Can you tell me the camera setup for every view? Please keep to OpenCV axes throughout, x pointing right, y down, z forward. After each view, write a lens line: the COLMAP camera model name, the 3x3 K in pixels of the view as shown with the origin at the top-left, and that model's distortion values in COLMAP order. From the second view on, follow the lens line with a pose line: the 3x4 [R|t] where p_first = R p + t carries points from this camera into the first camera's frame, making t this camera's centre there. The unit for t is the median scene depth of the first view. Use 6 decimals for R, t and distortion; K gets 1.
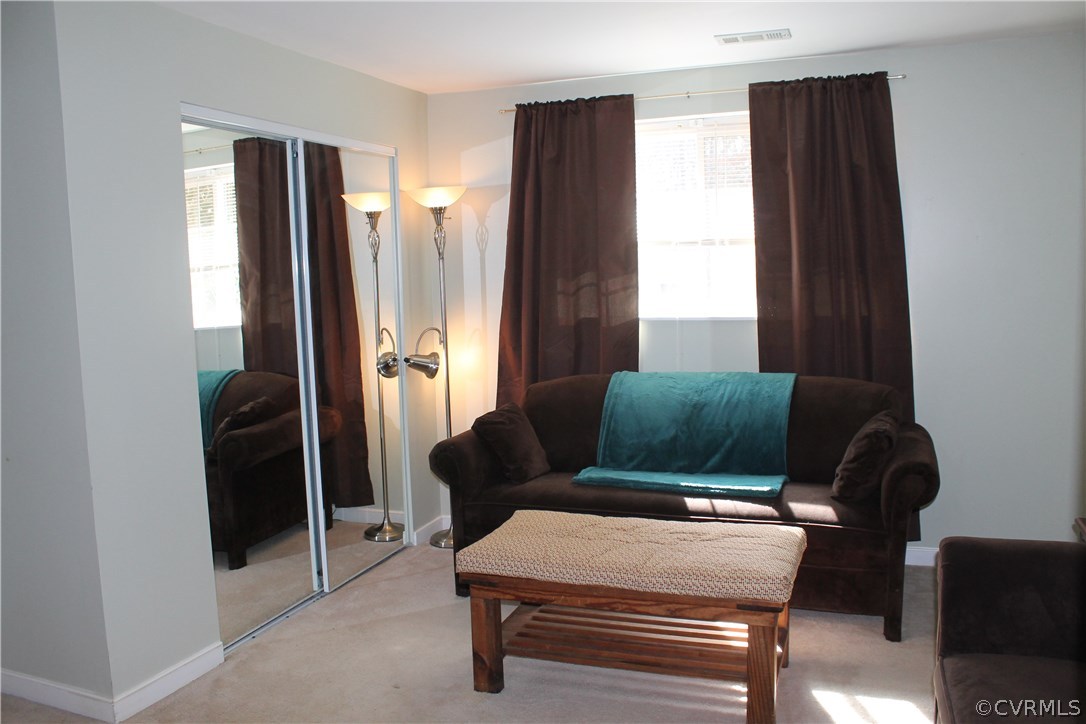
lens RADIAL K [[907.4, 0, 534.7], [0, 907.4, 365.2], [0, 0, 1]] dist [-0.159658, 0.140597]
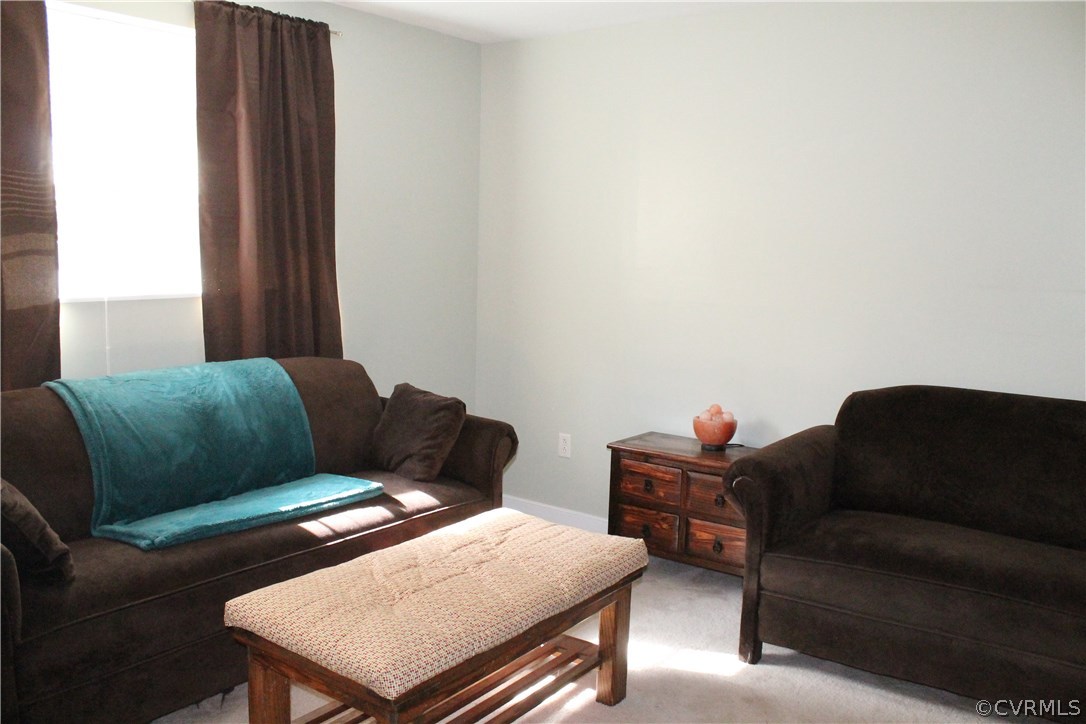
lens RADIAL K [[907.4, 0, 534.7], [0, 907.4, 365.2], [0, 0, 1]] dist [-0.159658, 0.140597]
pose [[0.305294, -0.090574, 0.947941, -0.434366], [0.081528, 0.994297, 0.068747, -0.021418], [-0.948762, 0.056296, 0.310938, 0.505466]]
